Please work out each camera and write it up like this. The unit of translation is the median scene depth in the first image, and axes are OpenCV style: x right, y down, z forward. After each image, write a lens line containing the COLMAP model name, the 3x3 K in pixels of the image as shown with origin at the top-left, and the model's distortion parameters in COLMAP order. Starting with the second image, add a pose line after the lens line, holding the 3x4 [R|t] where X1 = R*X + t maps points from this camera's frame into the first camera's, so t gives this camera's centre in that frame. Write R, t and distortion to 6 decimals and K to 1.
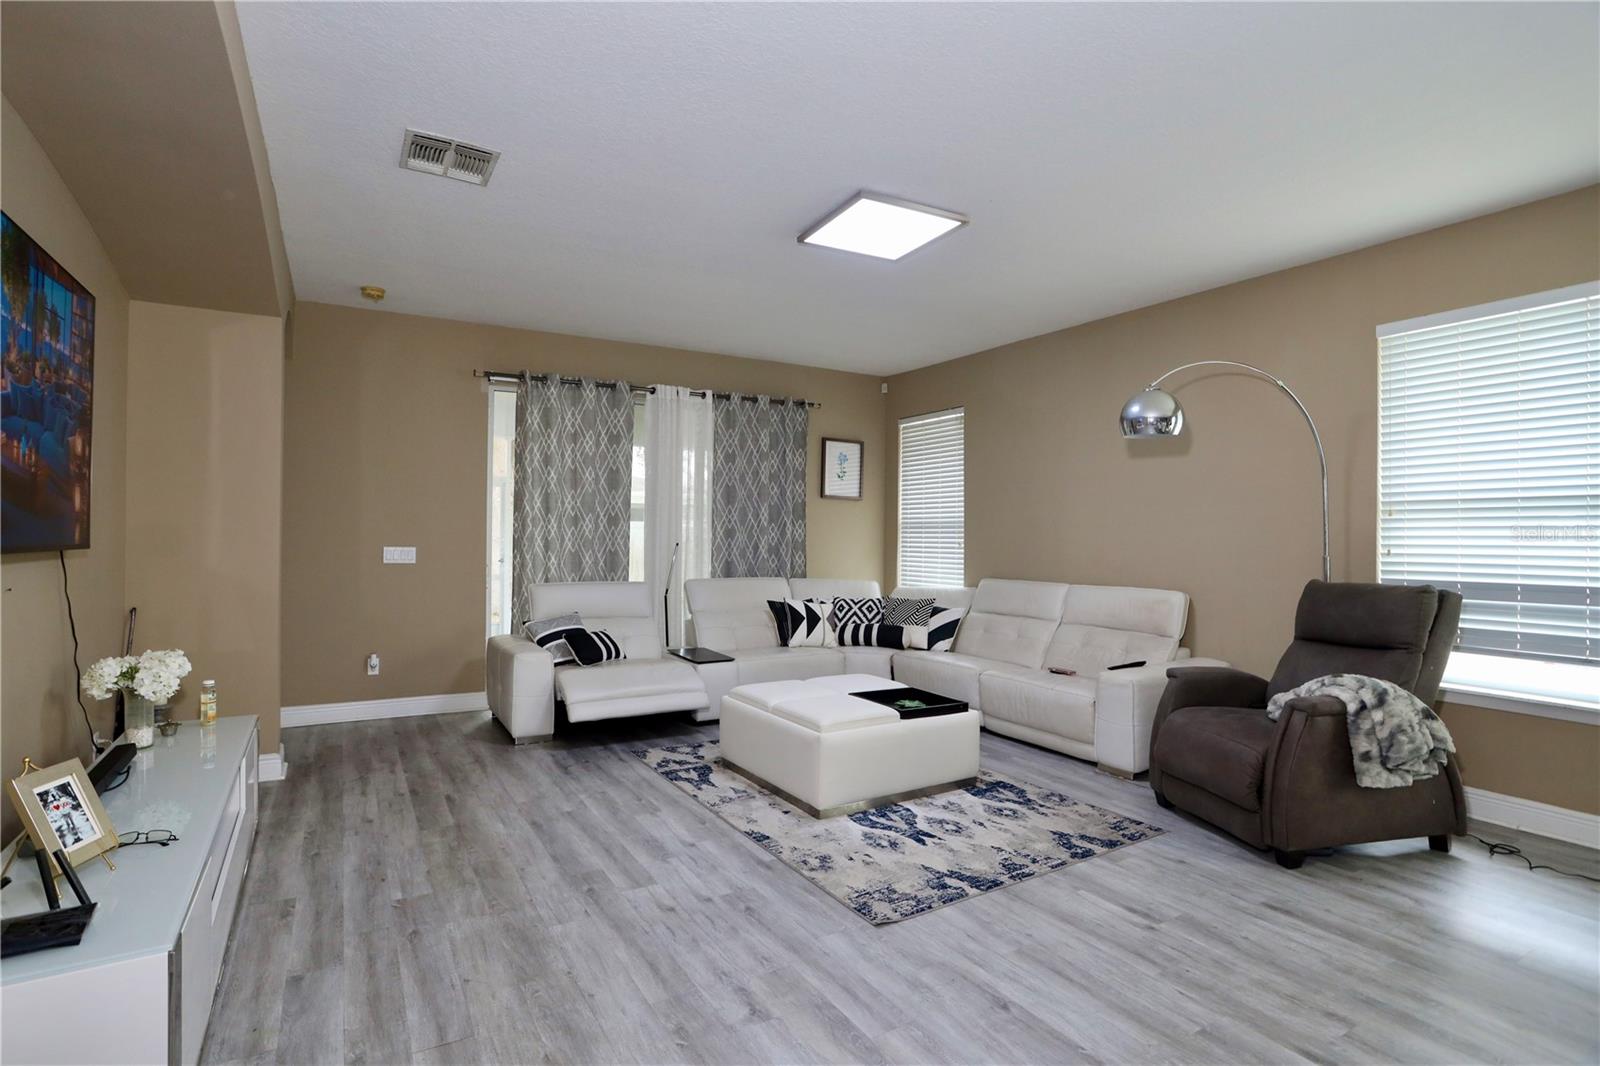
lens RADIAL K [[774.3, 0, 800.0], [0, 774.3, 533.0], [0, 0, 1]] dist [-0.090120, 0.040936]
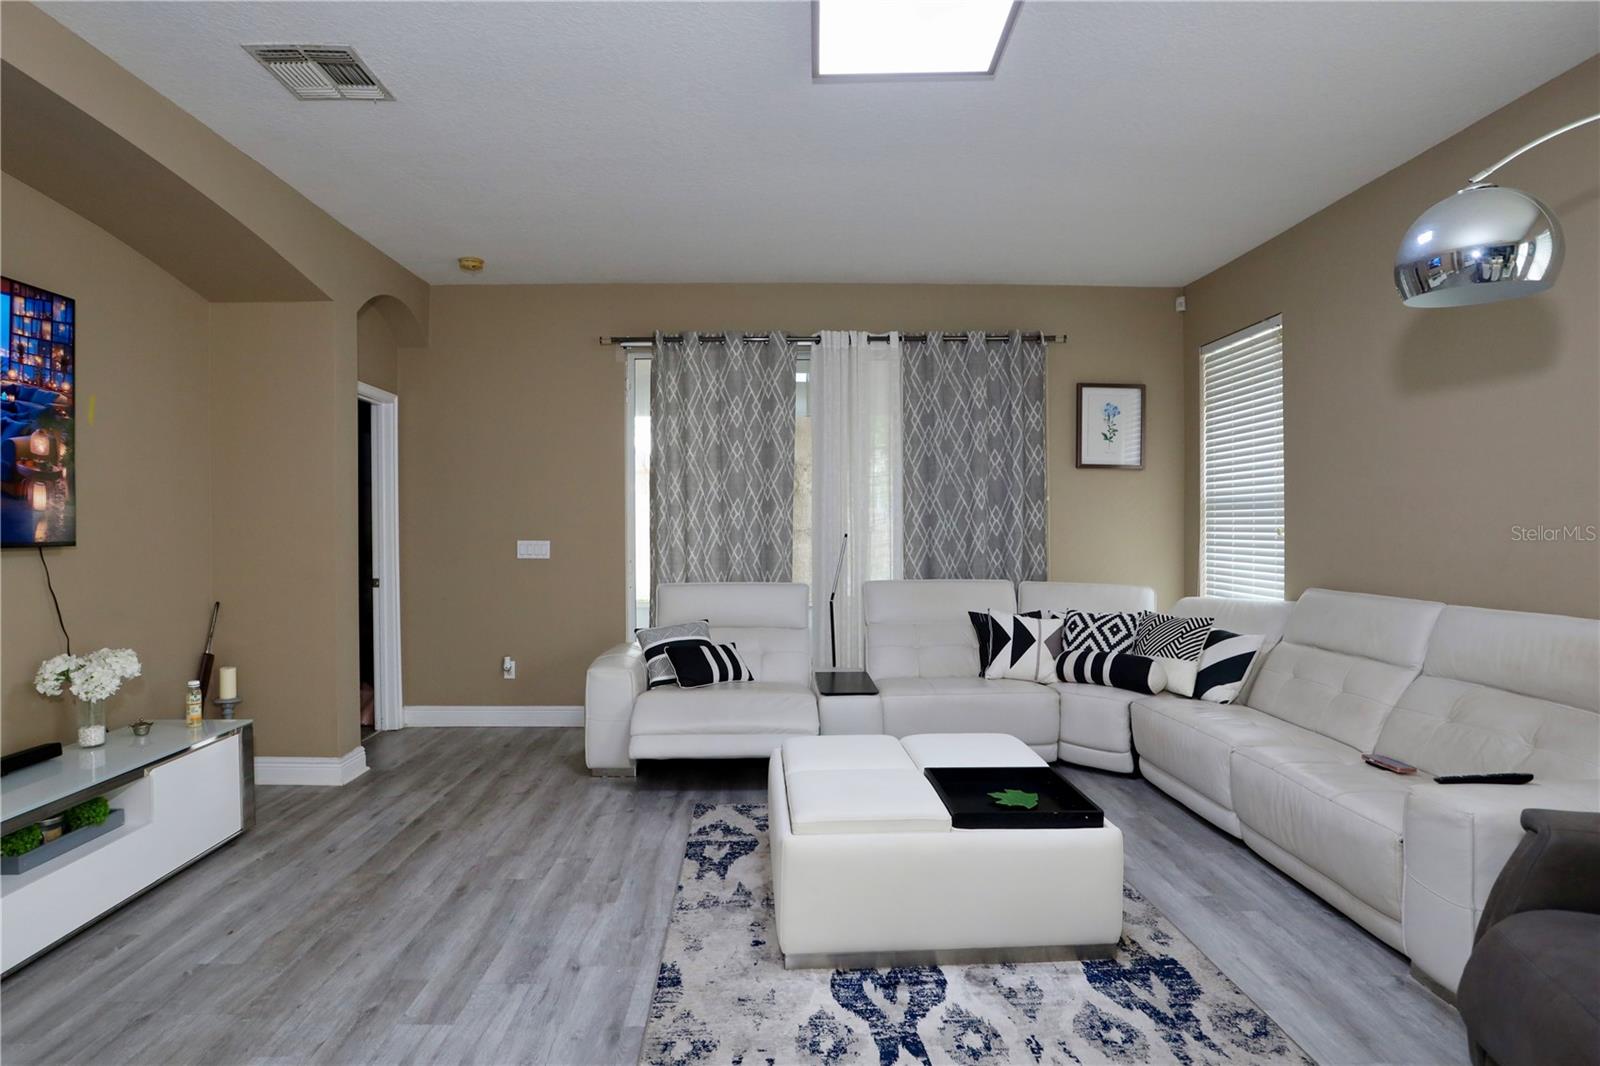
lens RADIAL K [[854.8, 0, 800.0], [0, 854.8, 533.0], [0, 0, 1]] dist [-0.080513, 0.036342]
pose [[0.872810, -0.007410, -0.488004, 0.232619], [0.013877, 0.999857, 0.009636, 0.003620], [0.487863, -0.015182, 0.872788, 0.248075]]
